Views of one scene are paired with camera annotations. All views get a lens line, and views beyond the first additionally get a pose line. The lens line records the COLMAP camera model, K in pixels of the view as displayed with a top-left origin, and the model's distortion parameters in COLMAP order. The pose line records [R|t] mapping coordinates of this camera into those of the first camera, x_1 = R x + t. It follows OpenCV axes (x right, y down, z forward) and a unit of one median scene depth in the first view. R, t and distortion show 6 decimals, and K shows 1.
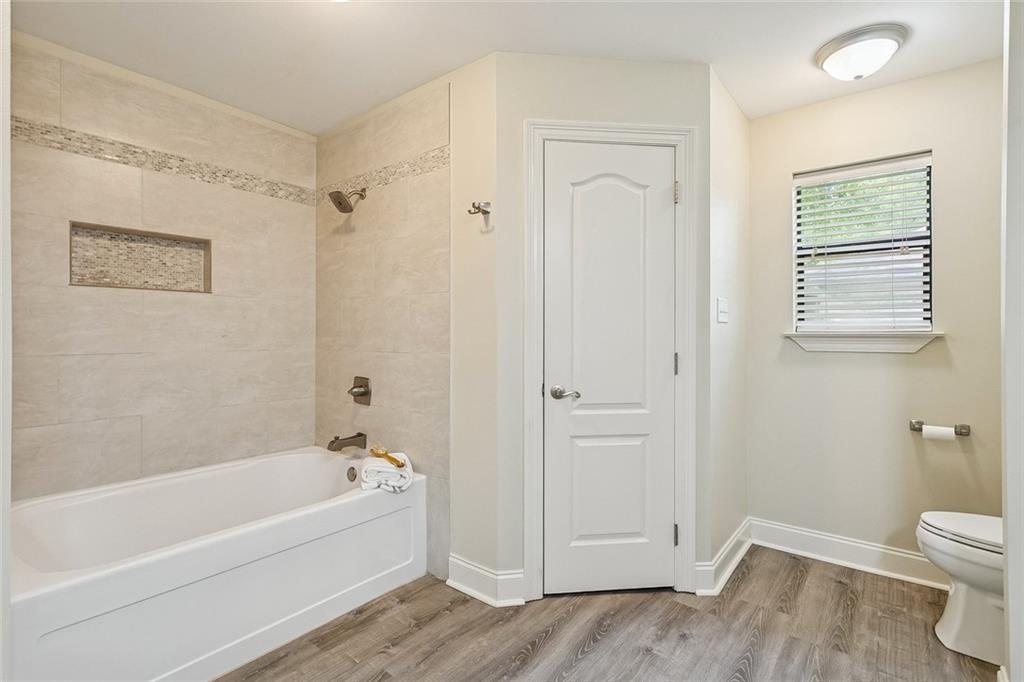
lens RADIAL K [[486.6, 0, 512.4], [0, 486.6, 332.5], [0, 0, 1]] dist [0.000987, 0.000093]
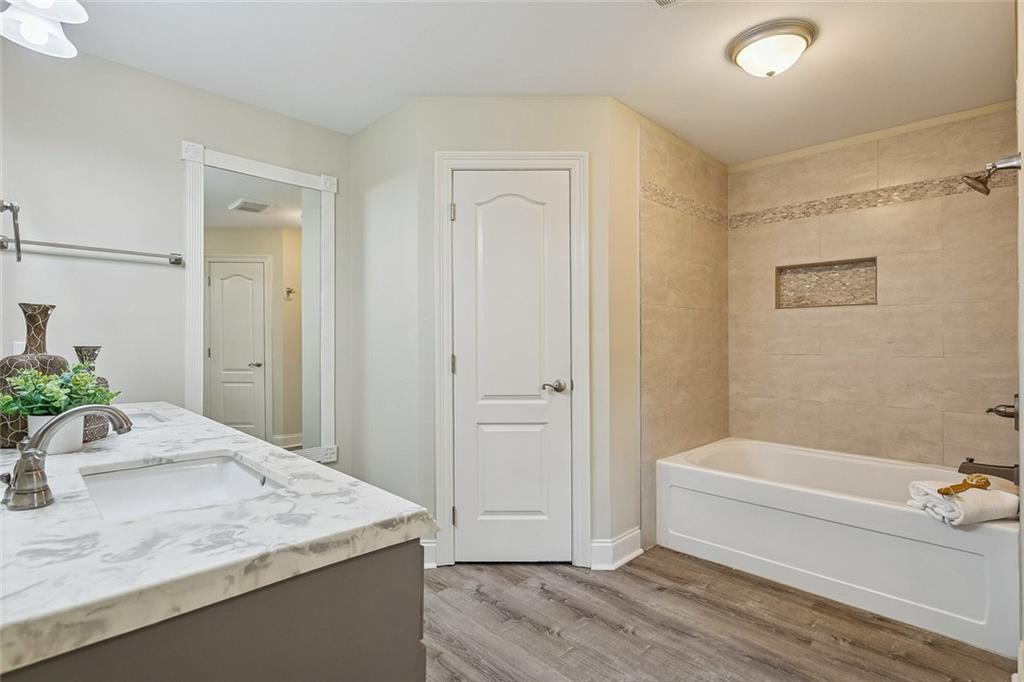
lens RADIAL K [[490.4, 0, 508.6], [0, 490.4, 352.8], [0, 0, 1]] dist [0.001781, 0.000438]
pose [[-0.123904, 0.021671, -0.992057, 0.686212], [0.000157, 0.999762, 0.021820, 0.007410], [0.992294, 0.002548, -0.123878, 0.330705]]
